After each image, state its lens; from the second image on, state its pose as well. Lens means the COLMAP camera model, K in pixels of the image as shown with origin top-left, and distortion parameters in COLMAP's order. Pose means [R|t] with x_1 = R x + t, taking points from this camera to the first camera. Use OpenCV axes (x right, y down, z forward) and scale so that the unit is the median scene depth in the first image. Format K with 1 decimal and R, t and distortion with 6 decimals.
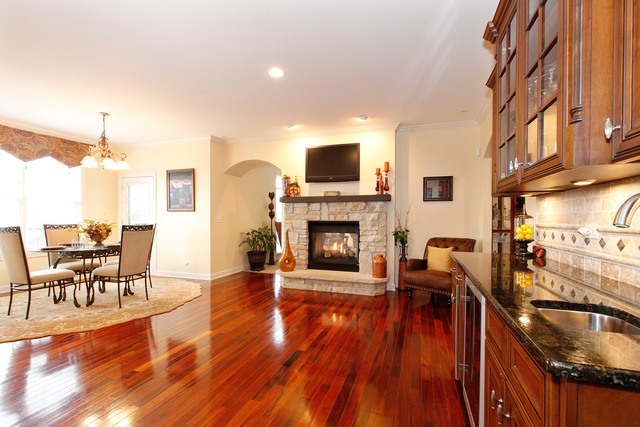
lens RADIAL K [[290.7, 0, 318.9], [0, 290.7, 217.9], [0, 0, 1]] dist [0.017278, 0.000106]
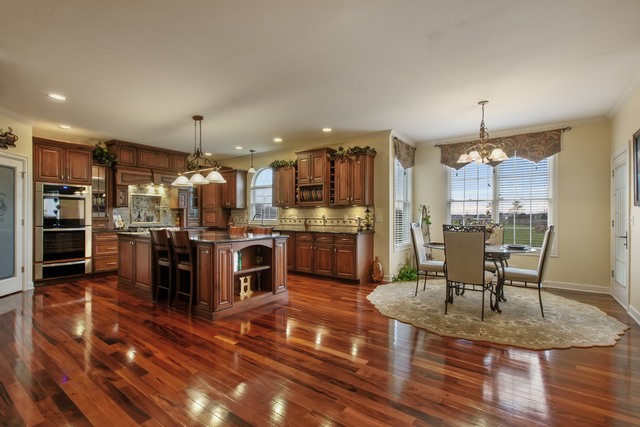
lens RADIAL K [[301.4, 0, 317.6], [0, 301.4, 214.1], [0, 0, 1]] dist [-0.001416, 0.000077]
pose [[-0.309860, -0.009352, -0.950736, 0.310987], [-0.002309, 0.999956, -0.009084, 0.001444], [0.950779, -0.000620, -0.309868, 0.802308]]
